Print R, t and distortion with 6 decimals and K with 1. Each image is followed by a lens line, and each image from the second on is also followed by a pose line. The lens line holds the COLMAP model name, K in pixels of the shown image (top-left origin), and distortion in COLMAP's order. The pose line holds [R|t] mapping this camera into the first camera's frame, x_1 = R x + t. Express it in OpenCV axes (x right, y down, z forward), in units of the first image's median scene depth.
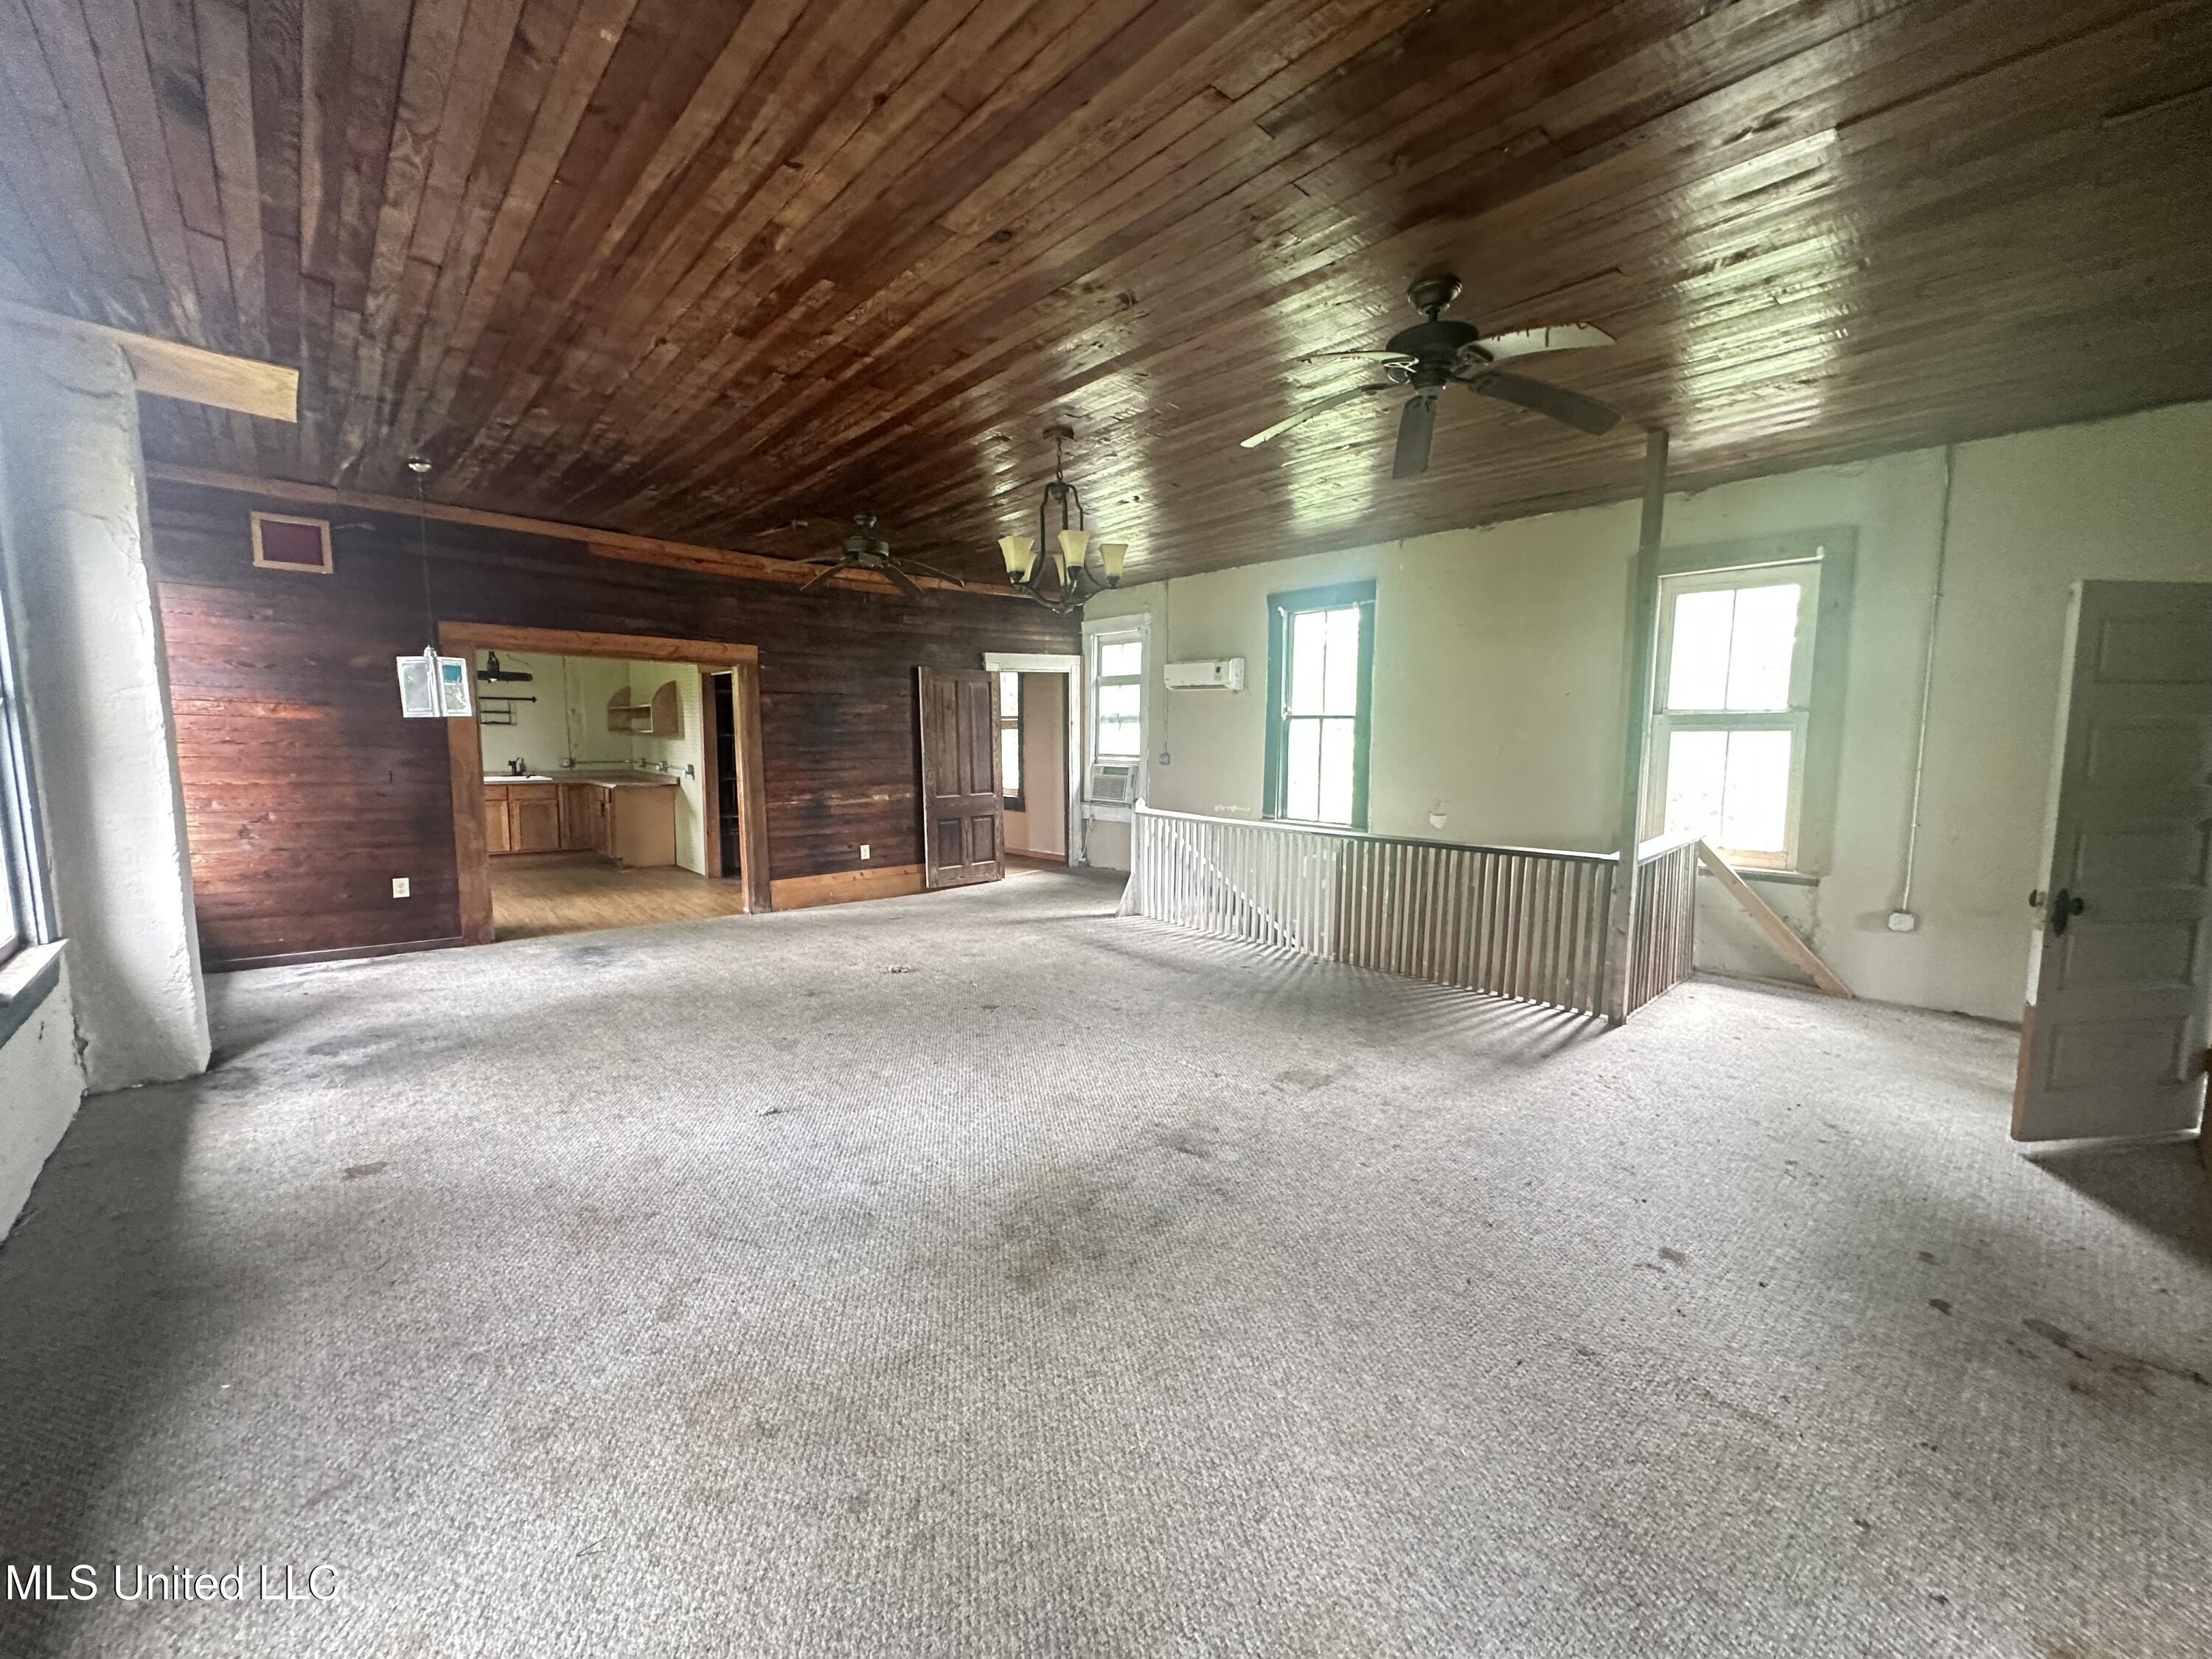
lens RADIAL K [[886.0, 0, 1105.6], [0, 886.0, 838.1], [0, 0, 1]] dist [-0.004186, -0.000271]
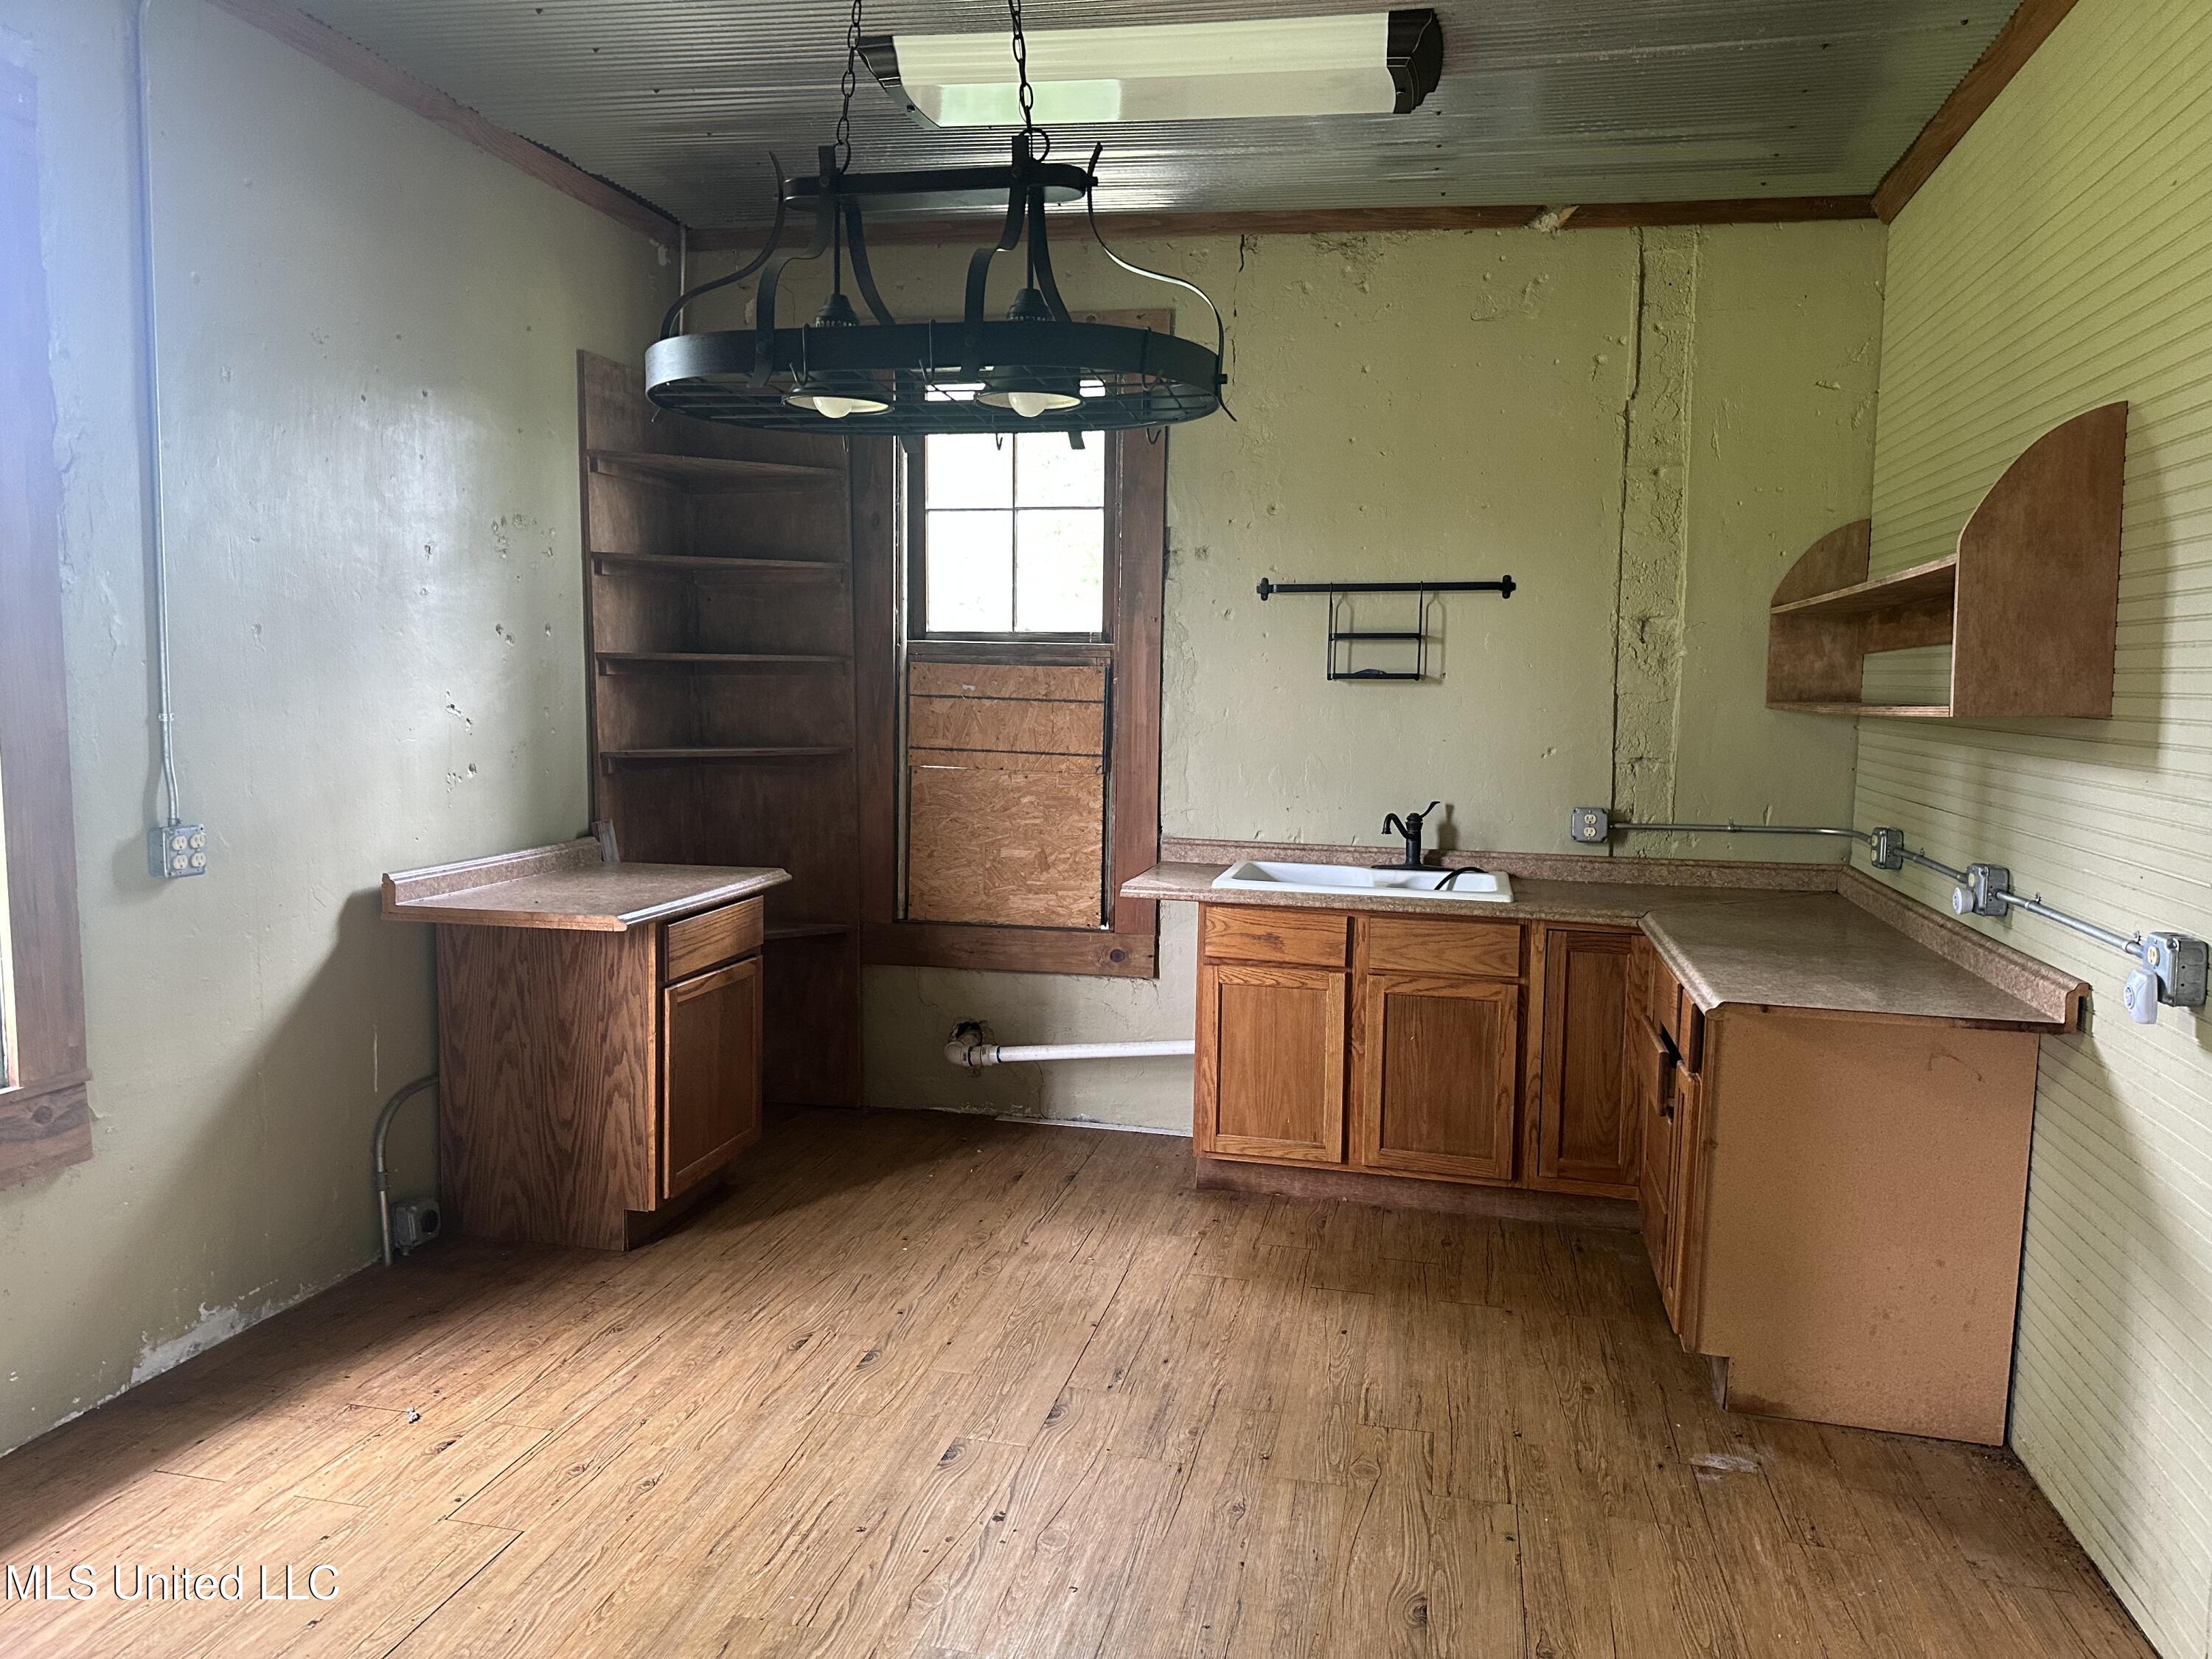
lens RADIAL K [[1576.2, 0, 1107.6], [0, 1576.2, 834.3], [0, 0, 1]] dist [0.052382, -0.044009]
pose [[0.580365, 0.074521, -0.810940, -0.342969], [-0.100163, 0.994775, 0.019731, -0.084220], [0.808173, 0.069774, 0.584797, 0.664544]]
